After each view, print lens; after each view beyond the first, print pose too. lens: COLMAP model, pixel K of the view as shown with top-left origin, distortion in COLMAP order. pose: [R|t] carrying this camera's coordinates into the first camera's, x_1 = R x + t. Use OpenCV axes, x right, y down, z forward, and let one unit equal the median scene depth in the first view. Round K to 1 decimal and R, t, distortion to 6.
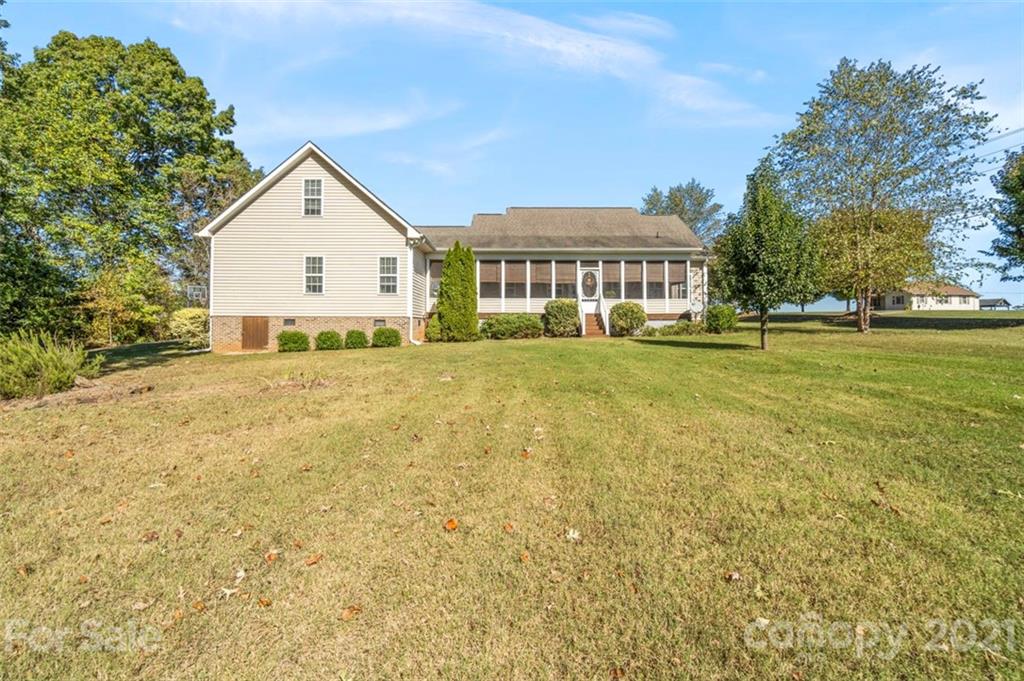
lens RADIAL K [[443.2, 0, 512.6], [0, 443.2, 332.5], [0, 0, 1]] dist [-0.001691, 0.000366]
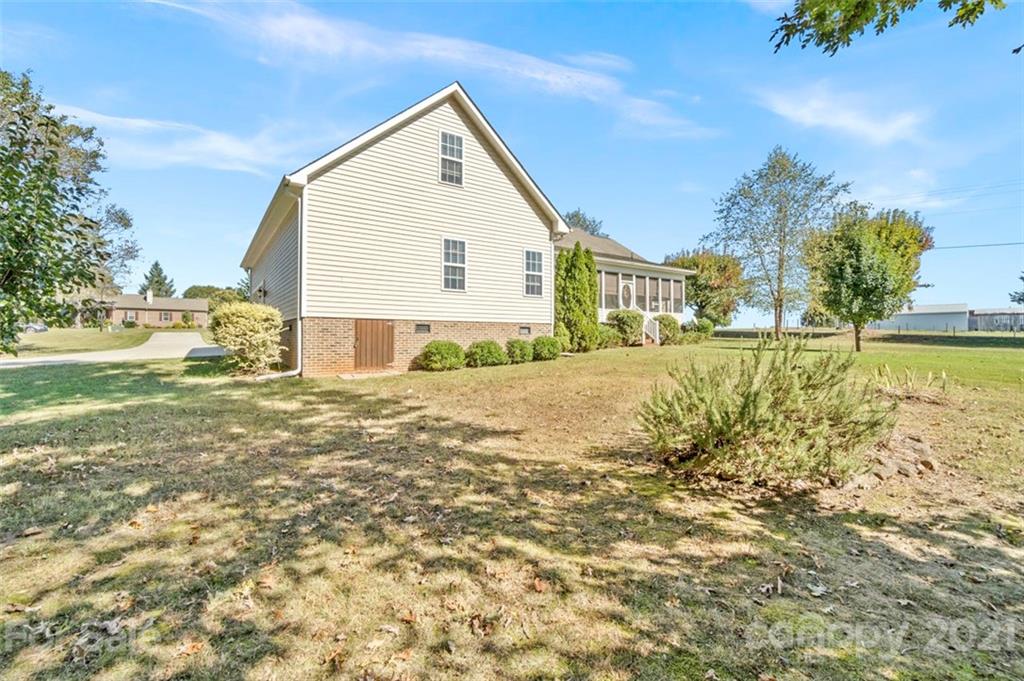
lens RADIAL K [[443.2, 0, 511.2], [0, 443.2, 342.7], [0, 0, 1]] dist [-0.001691, 0.000366]
pose [[0.828418, -0.005187, 0.560087, -0.779762], [0.006385, 0.999980, -0.000182, 0.000208], [-0.560074, 0.003727, 0.828434, 0.337088]]
